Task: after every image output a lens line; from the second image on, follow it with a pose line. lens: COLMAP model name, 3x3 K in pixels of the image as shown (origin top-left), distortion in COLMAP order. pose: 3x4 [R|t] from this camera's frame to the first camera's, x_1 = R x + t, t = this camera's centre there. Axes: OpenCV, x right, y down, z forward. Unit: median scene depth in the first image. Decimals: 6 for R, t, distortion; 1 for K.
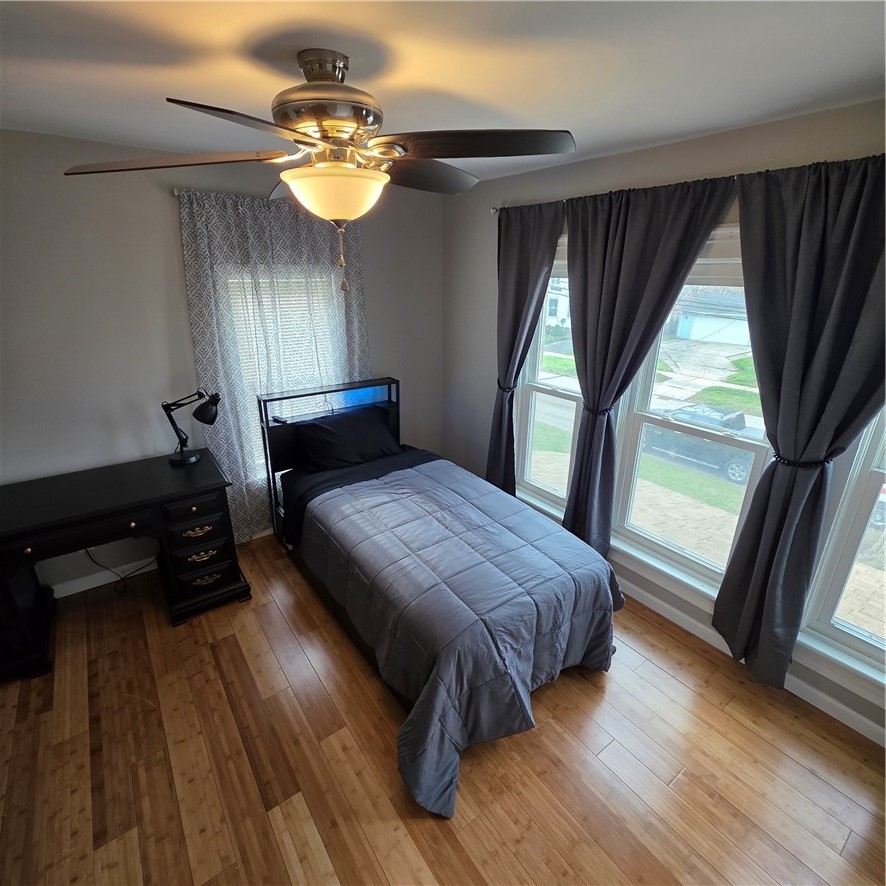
lens RADIAL K [[467.4, 0, 444.3], [0, 467.4, 444.8], [0, 0, 1]] dist [0.003082, -0.000045]
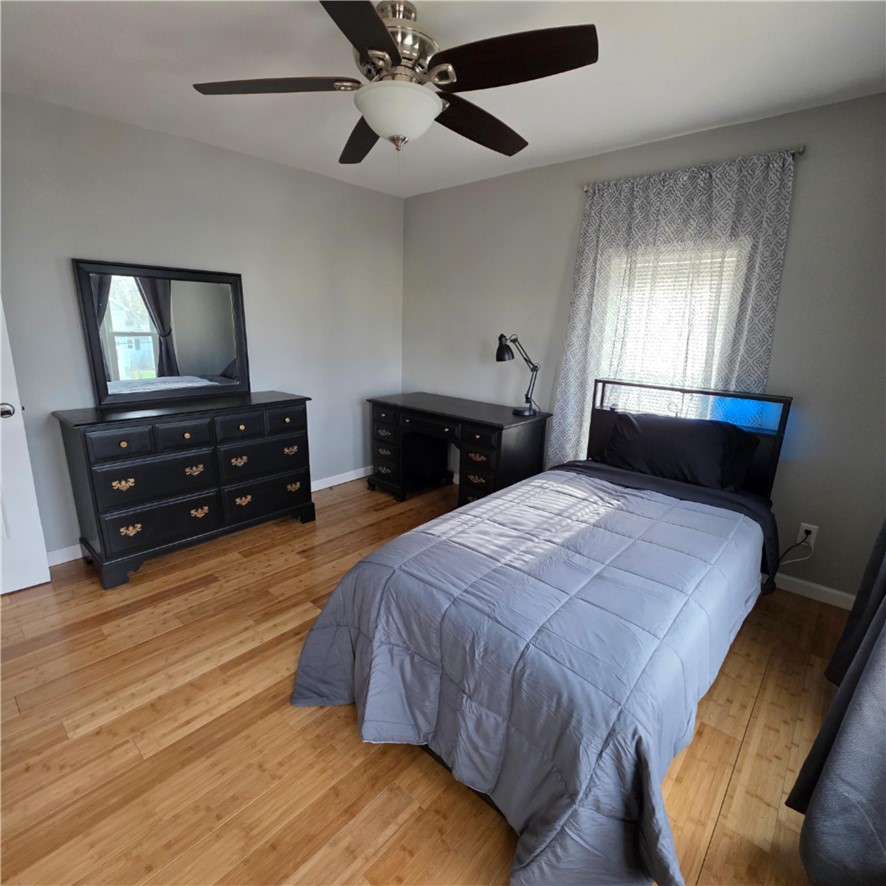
lens RADIAL K [[467.4, 0, 445.3], [0, 467.4, 446.2], [0, 0, 1]] dist [0.003082, -0.000045]
pose [[0.203391, 0.239743, -0.949292, 0.628620], [-0.376529, 0.914149, 0.150194, 0.005424], [0.903802, 0.326888, 0.276200, 0.579314]]
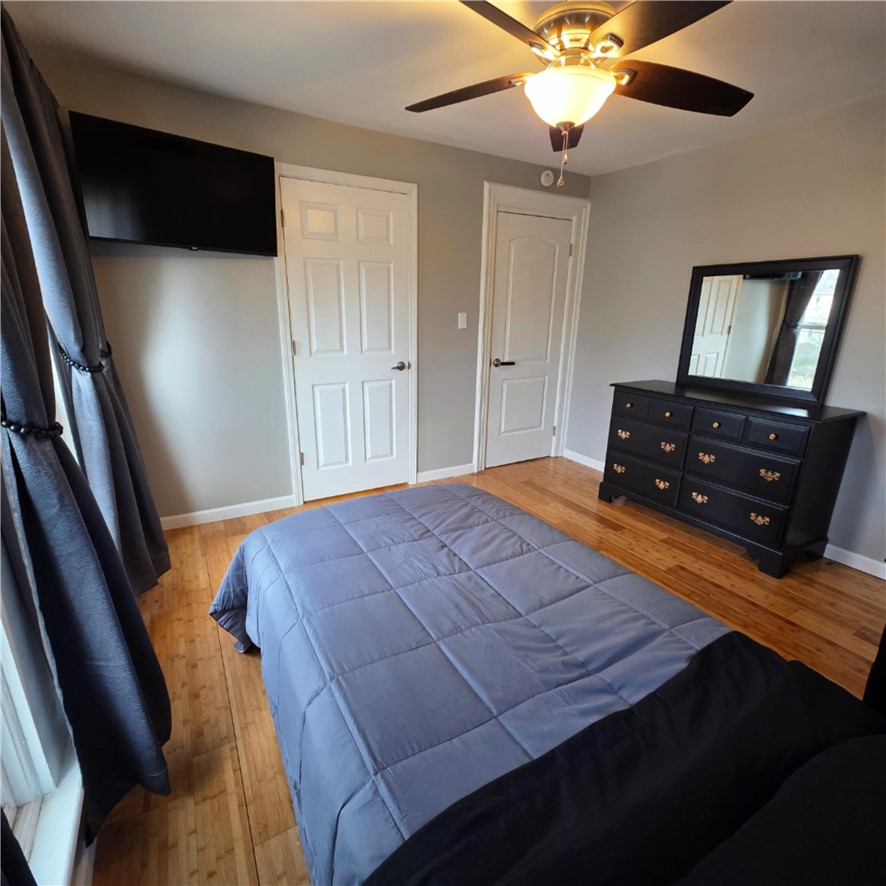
lens RADIAL K [[467.4, 0, 442.7], [0, 467.4, 446.4], [0, 0, 1]] dist [0.003082, -0.000045]
pose [[-0.991459, -0.059284, 0.116169, -0.058751], [0.023982, 0.792663, 0.609189, -0.317648], [-0.128198, 0.606771, -0.784470, 1.396036]]
